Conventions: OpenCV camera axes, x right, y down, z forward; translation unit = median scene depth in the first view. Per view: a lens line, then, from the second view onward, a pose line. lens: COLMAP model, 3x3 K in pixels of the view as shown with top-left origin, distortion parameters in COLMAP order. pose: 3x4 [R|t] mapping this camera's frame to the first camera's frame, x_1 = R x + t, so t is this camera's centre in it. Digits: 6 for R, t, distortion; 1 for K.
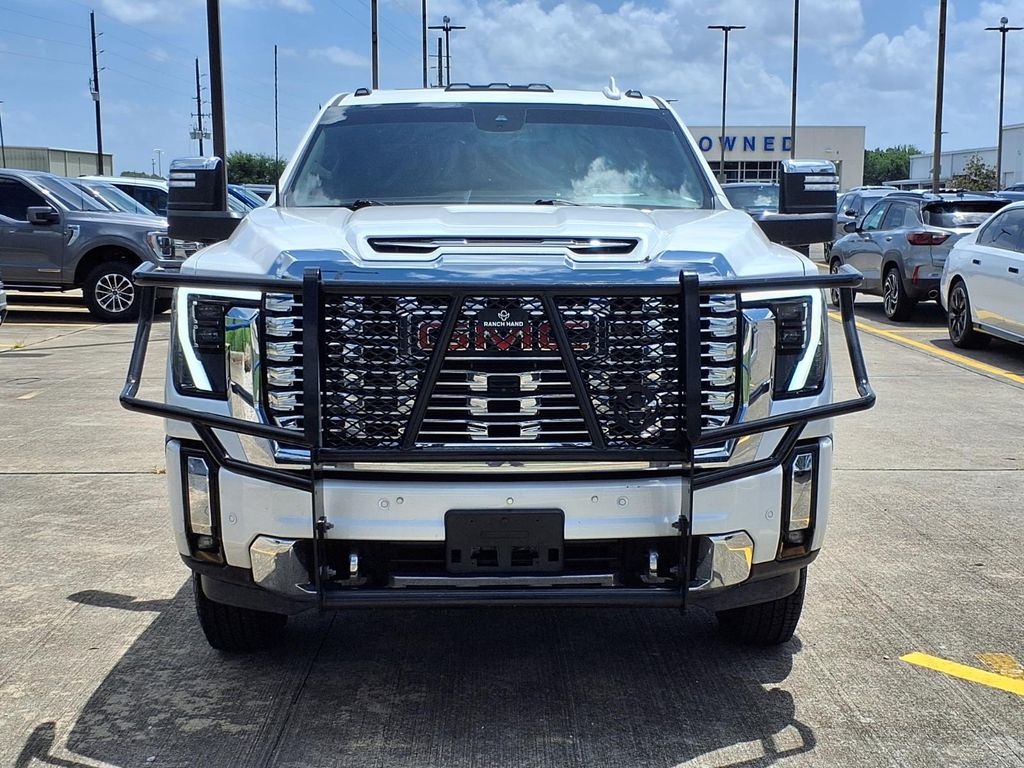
lens RADIAL K [[1422.8, 0, 534.8], [0, 1422.8, 389.5], [0, 0, 1]] dist [0.063483, 0.000000]
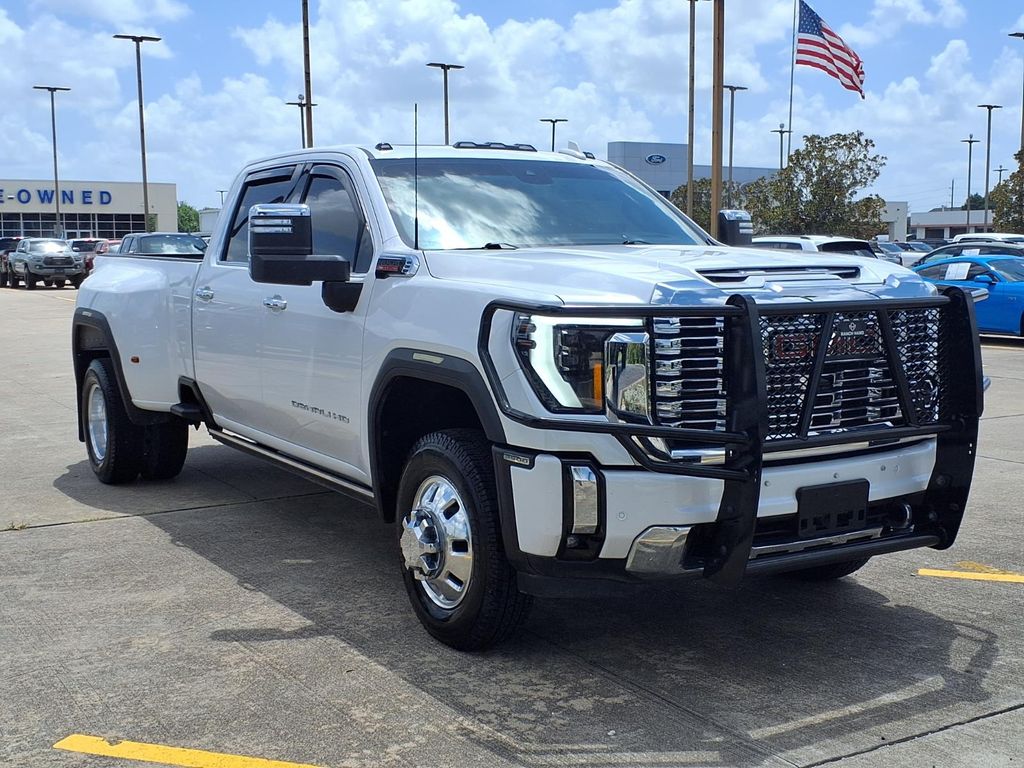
lens RADIAL K [[1272.2, 0, 518.6], [0, 1272.2, 388.7], [0, 0, 1]] dist [0.049193, 0.000000]
pose [[0.870535, -0.066191, 0.487635, -0.749489], [0.077448, 0.996992, -0.002931, -0.015130], [-0.485974, 0.040318, 0.873043, 0.134841]]
